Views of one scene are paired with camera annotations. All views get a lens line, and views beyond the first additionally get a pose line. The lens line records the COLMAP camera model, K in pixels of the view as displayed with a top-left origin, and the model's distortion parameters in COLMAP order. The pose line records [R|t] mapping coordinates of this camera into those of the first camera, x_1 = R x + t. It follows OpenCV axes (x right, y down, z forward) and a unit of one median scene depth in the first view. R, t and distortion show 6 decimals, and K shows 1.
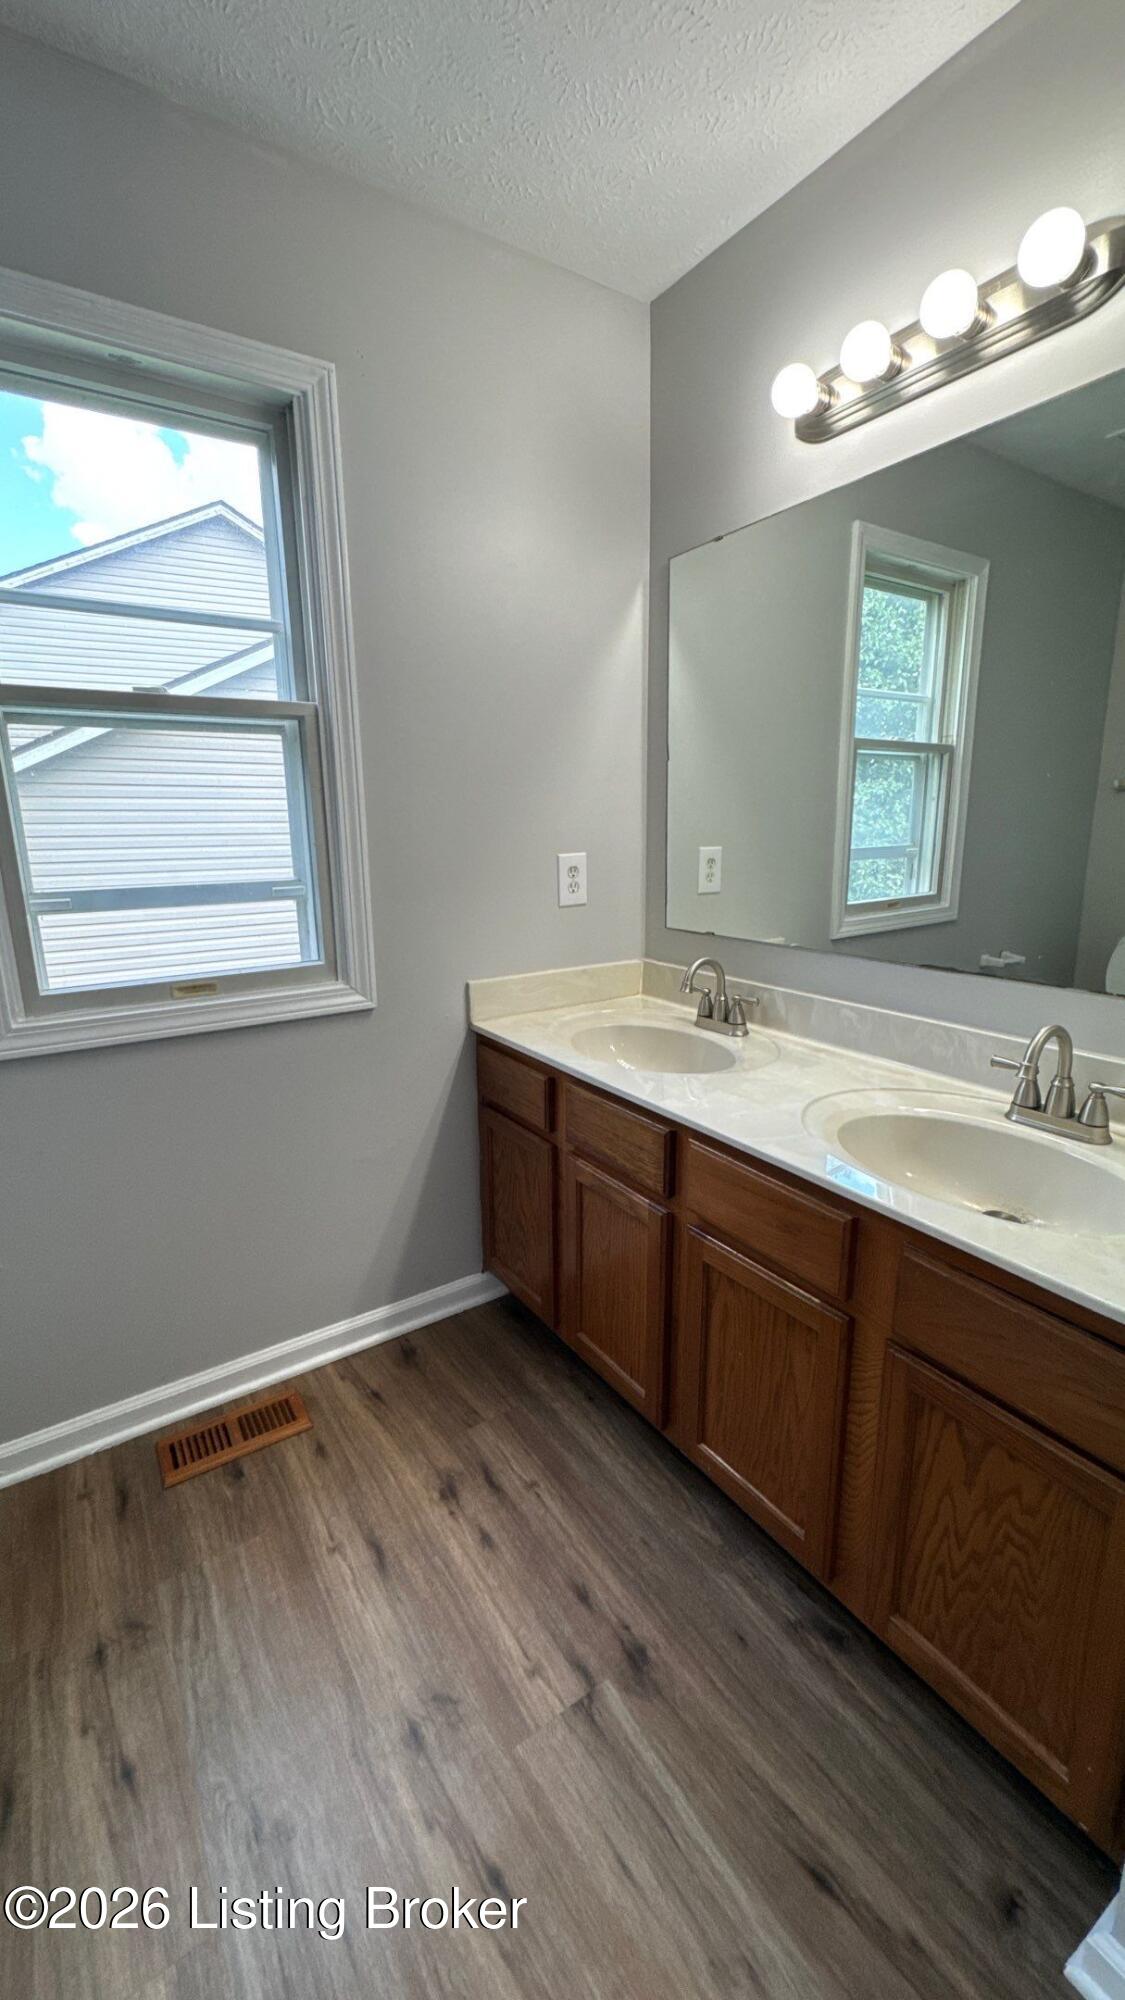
lens RADIAL K [[797.6, 0, 562.5], [0, 797.6, 994.9], [0, 0, 1]] dist [-0.003868, -0.000761]
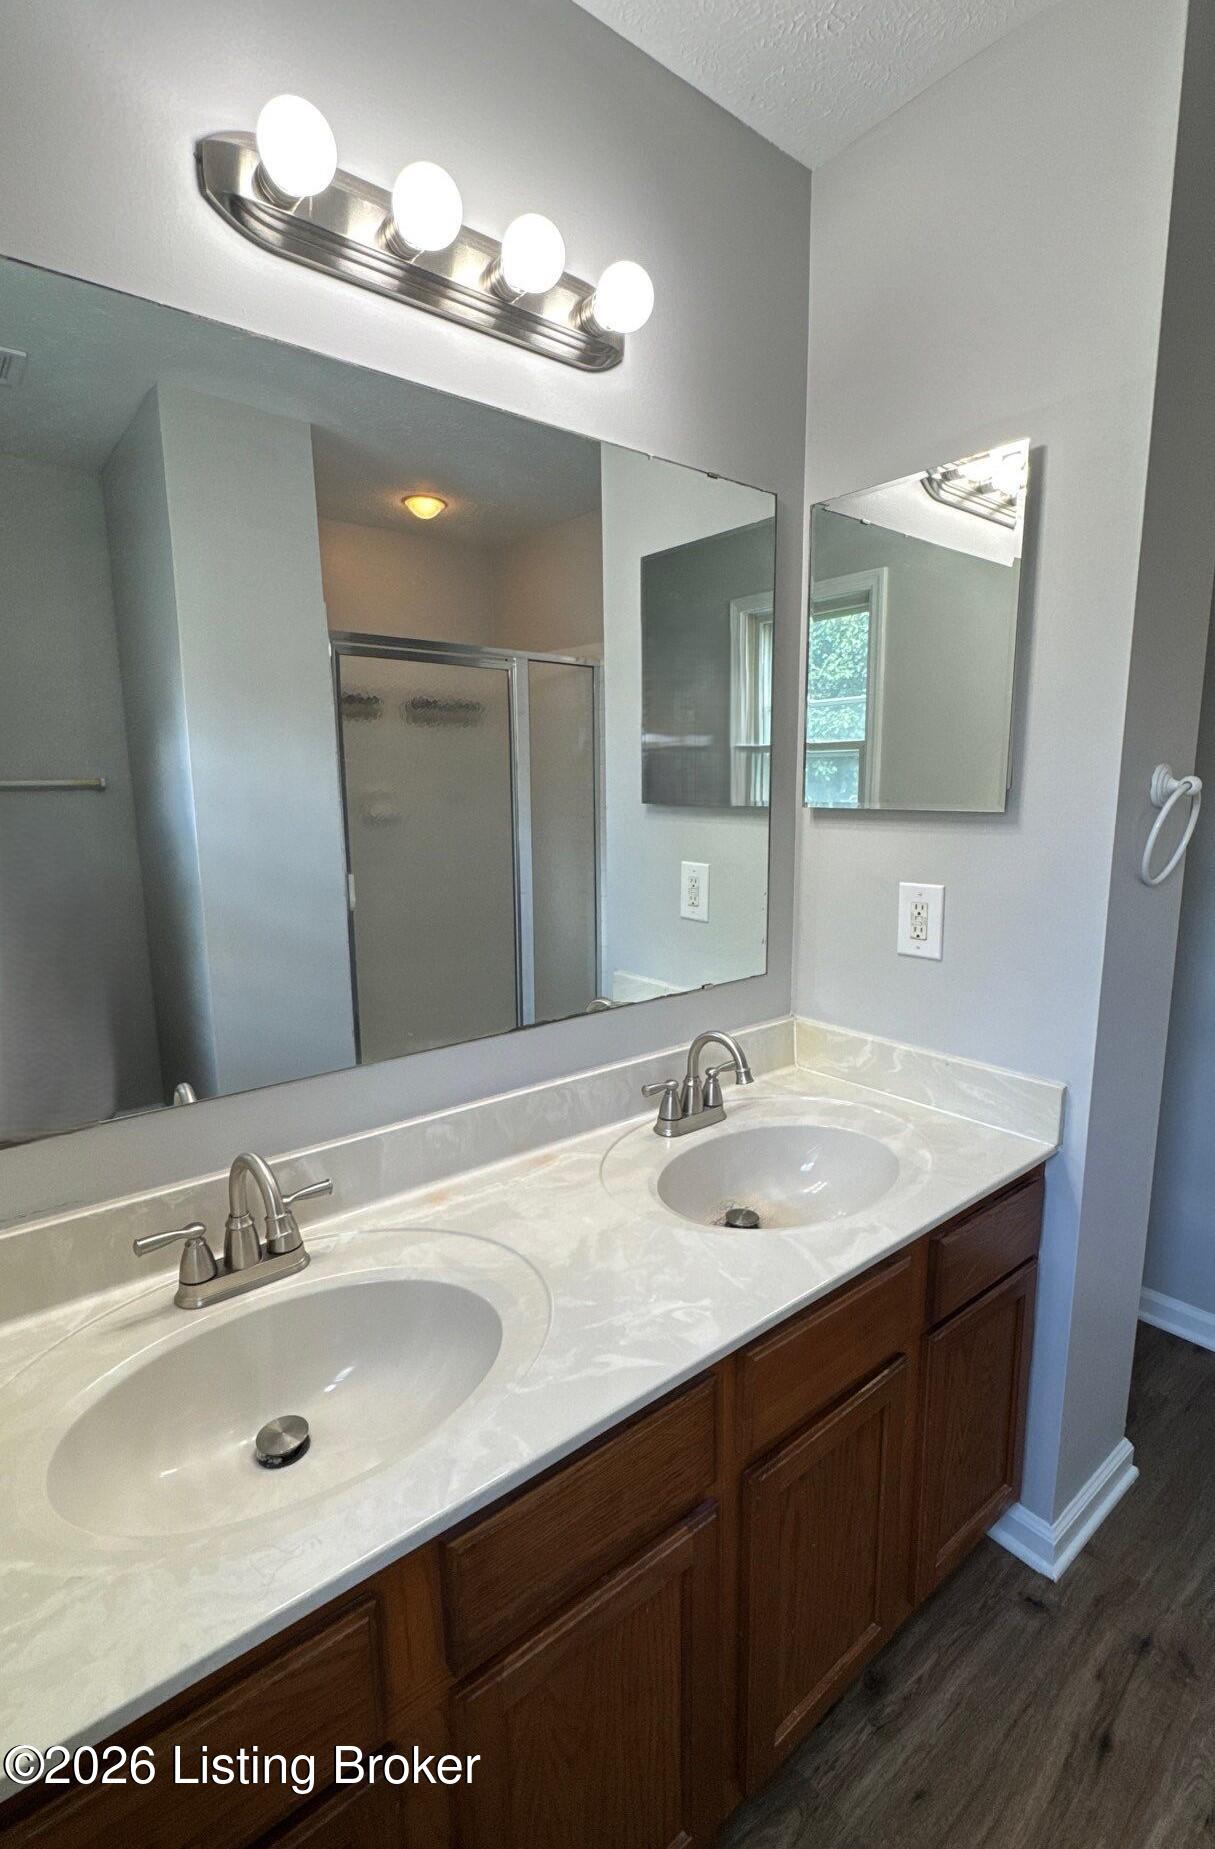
lens RADIAL K [[870.0, 0, 610.2], [0, 870.0, 930.7], [0, 0, 1]] dist [0.000144, -0.001033]
pose [[-0.106651, -0.155010, 0.982139, -0.449860], [0.225522, 0.958258, 0.175730, -0.287565], [-0.968383, 0.240236, -0.067241, 1.003387]]
